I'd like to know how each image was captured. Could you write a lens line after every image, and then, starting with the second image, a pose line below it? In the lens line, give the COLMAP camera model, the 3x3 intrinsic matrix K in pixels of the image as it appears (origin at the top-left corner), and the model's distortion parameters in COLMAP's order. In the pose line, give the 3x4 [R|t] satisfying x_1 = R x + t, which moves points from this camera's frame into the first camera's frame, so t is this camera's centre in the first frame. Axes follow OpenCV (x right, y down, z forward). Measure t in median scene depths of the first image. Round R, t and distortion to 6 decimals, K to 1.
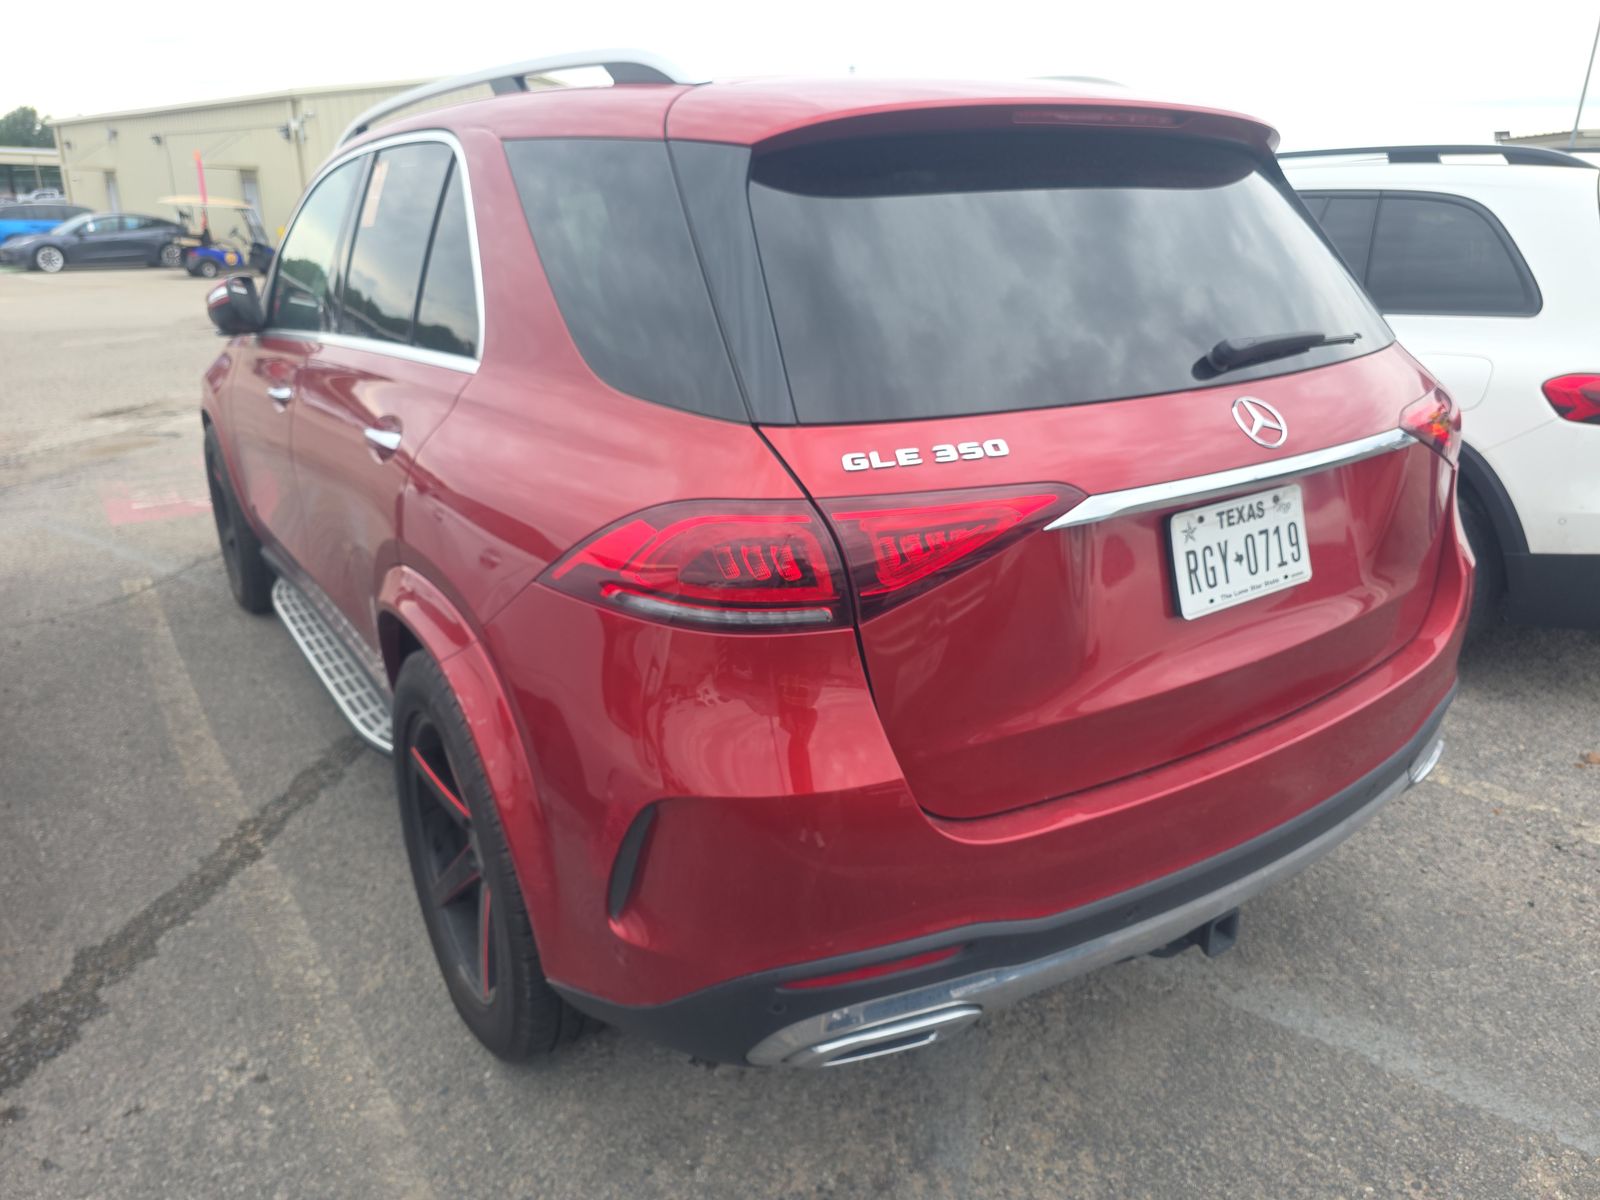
lens RADIAL K [[1060.2, 0, 804.6], [0, 1060.2, 594.0], [0, 0, 1]] dist [0.004654, -0.007057]
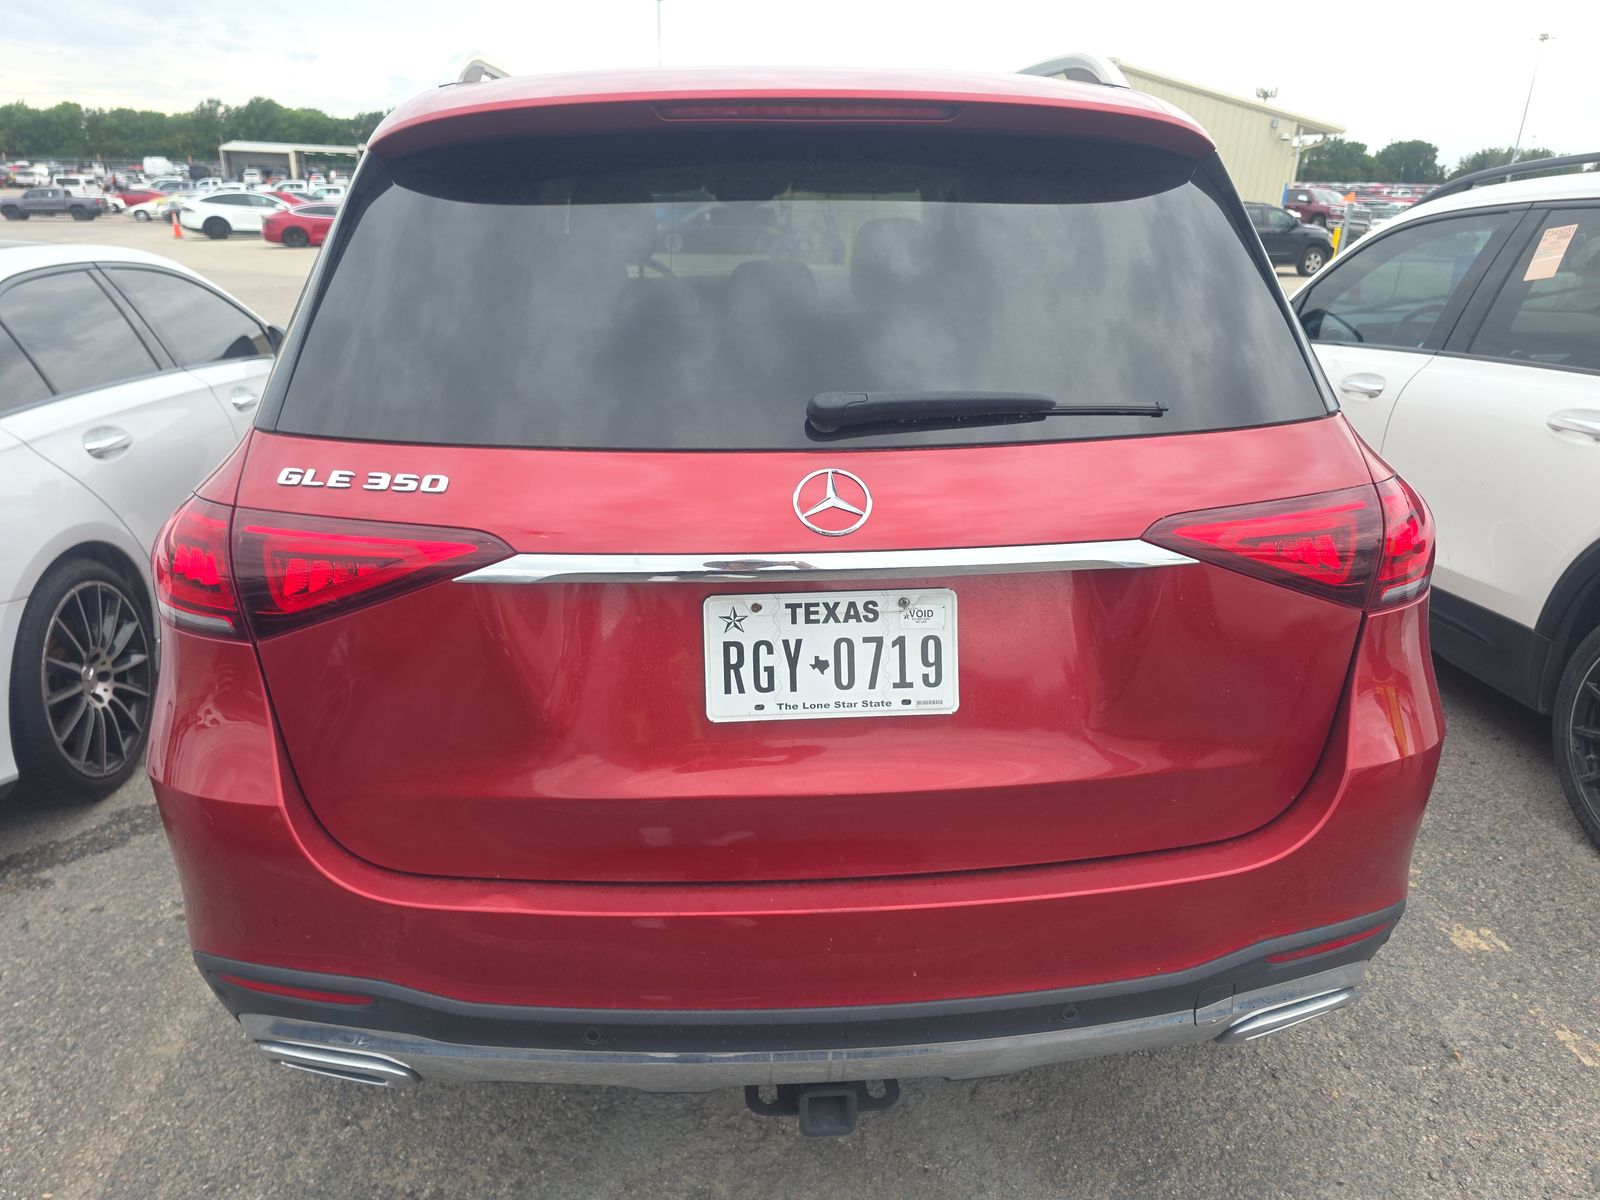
lens RADIAL K [[1060.2, 0, 798.0], [0, 1060.2, 612.8], [0, 0, 1]] dist [0.004654, -0.007057]
pose [[0.888609, 0.194199, -0.415525, 0.717987], [-0.180961, 0.980892, 0.071437, -0.126306], [0.421459, 0.011714, 0.906772, 0.260445]]
